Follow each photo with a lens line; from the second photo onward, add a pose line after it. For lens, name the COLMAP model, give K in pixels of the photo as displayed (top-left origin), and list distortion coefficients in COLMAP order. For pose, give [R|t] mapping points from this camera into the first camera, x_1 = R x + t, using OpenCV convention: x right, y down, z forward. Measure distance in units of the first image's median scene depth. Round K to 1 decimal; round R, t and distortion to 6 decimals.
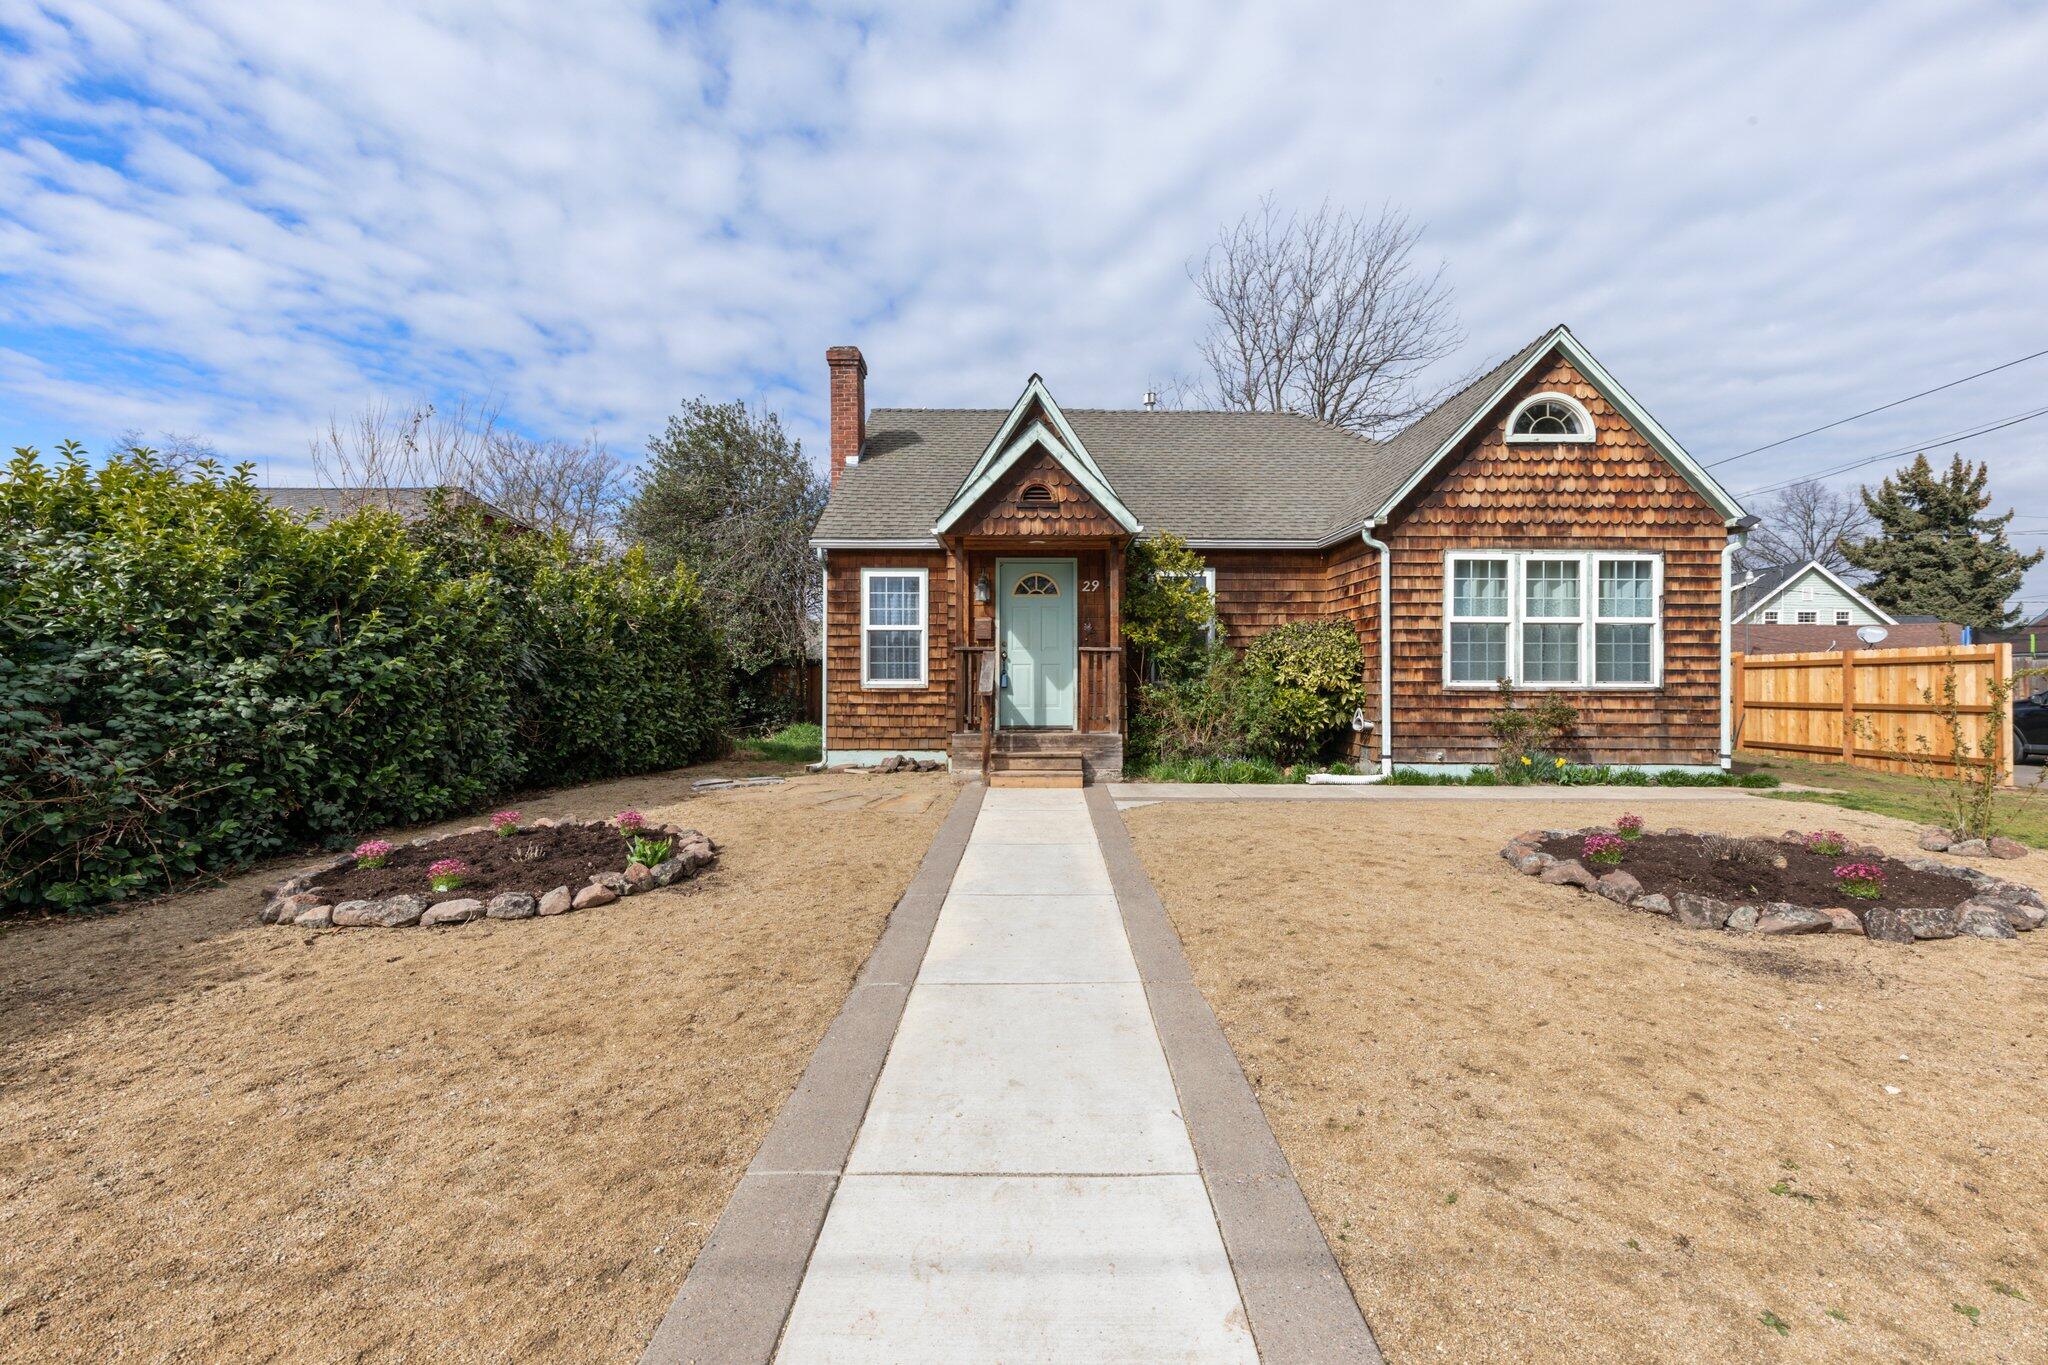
lens RADIAL K [[908.6, 0, 1024.0], [0, 908.6, 682.5], [0, 0, 1]] dist [0.002638, -0.000792]
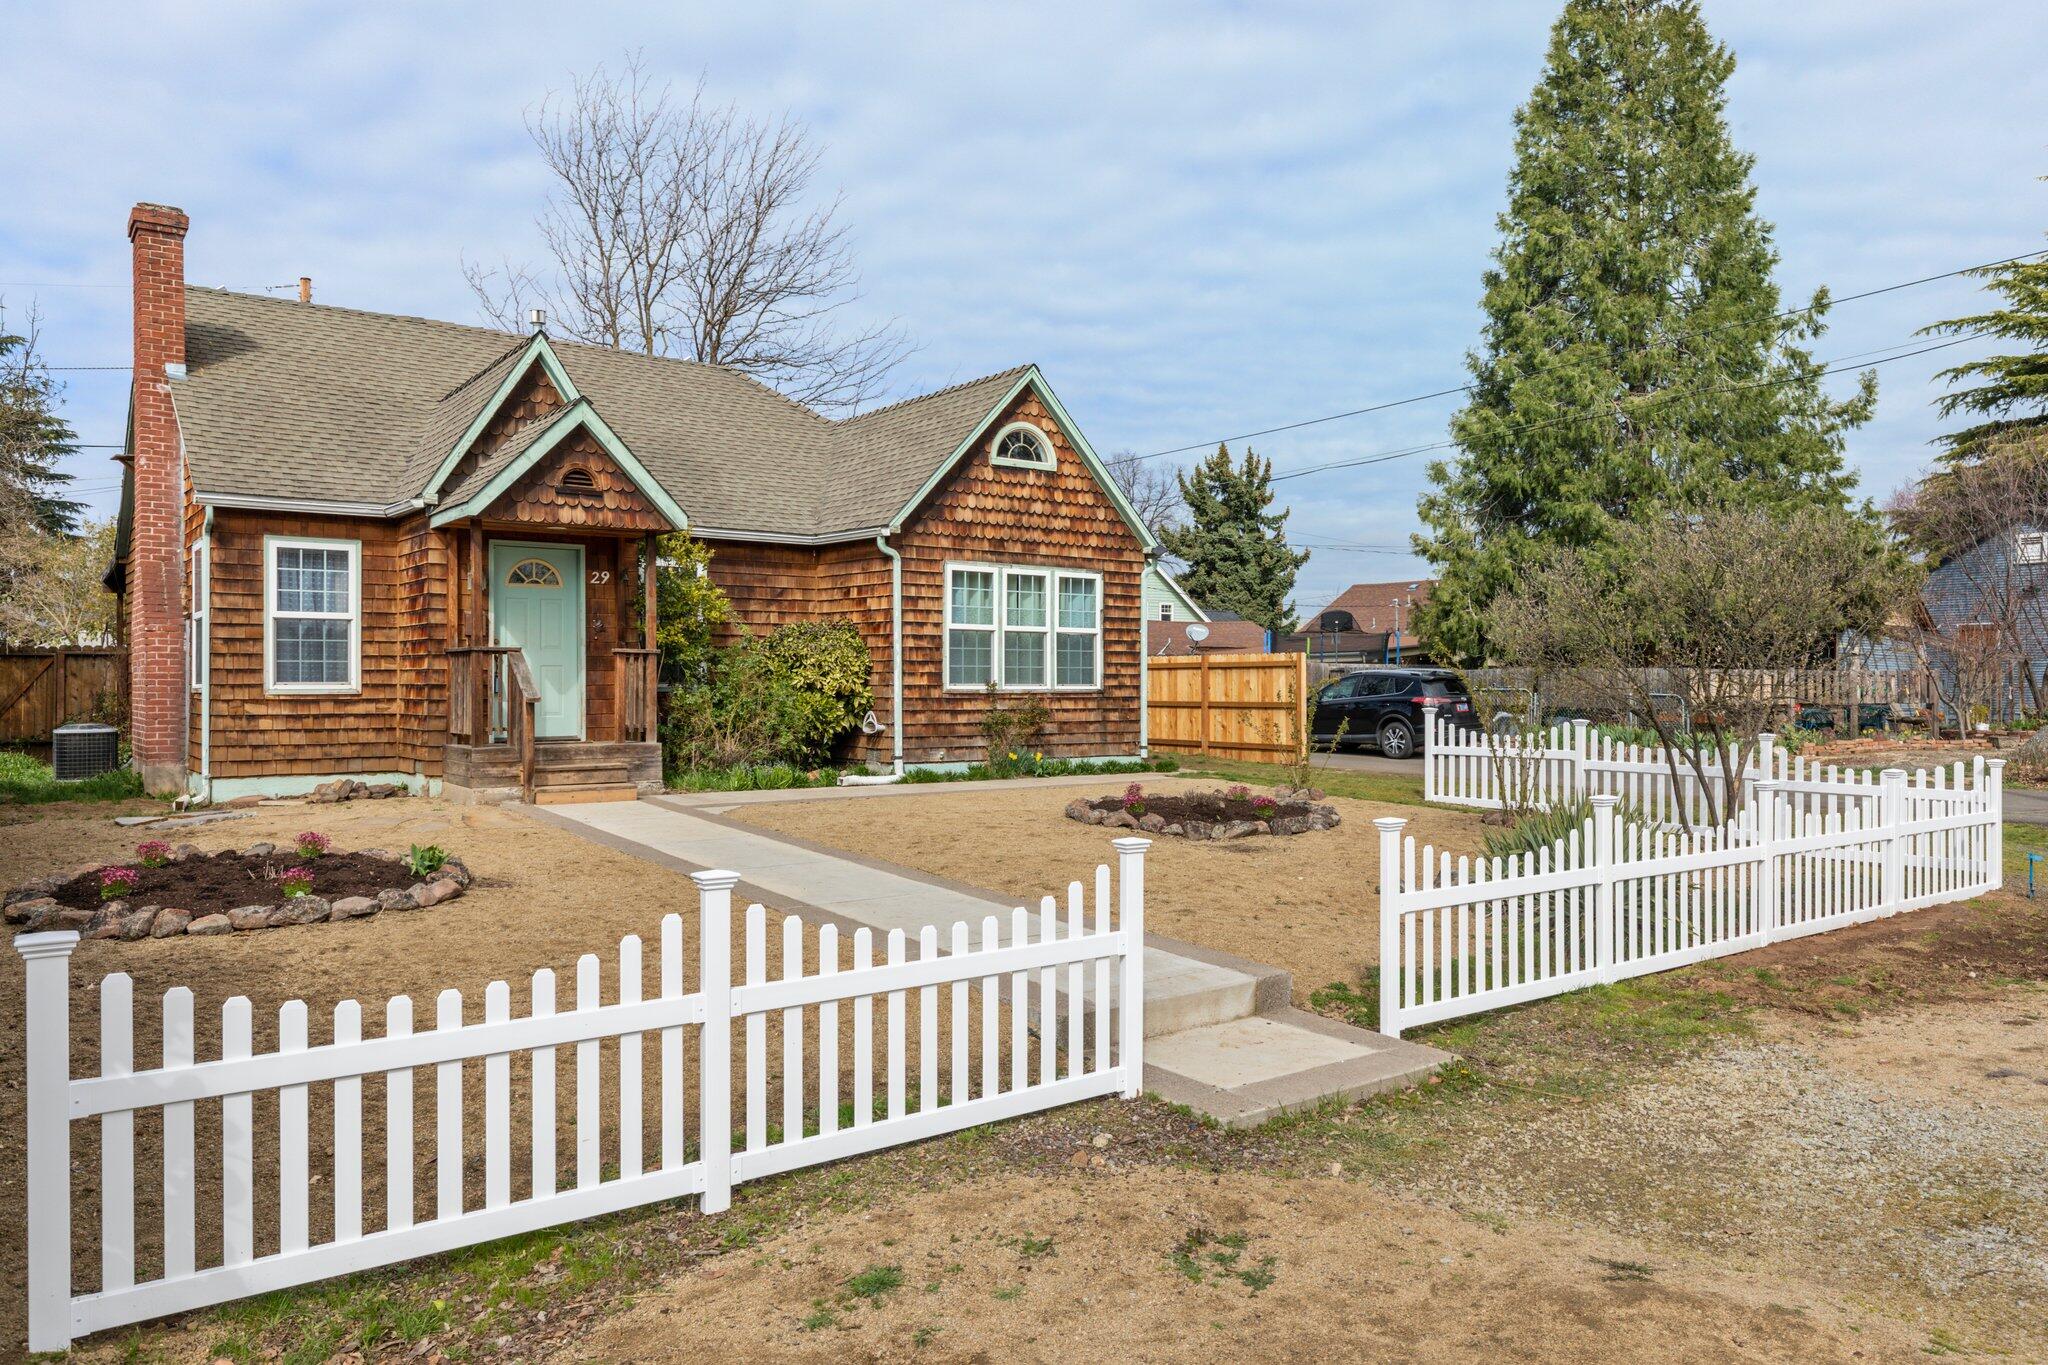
lens RADIAL K [[1309.1, 0, 1024.0], [0, 1309.1, 682.5], [0, 0, 1]] dist [-0.001473, -0.000482]
pose [[0.809528, -0.001316, 0.587080, -0.353065], [-0.000386, 0.999996, 0.002773, -0.007923], [-0.587081, -0.002472, 0.809524, -0.285160]]
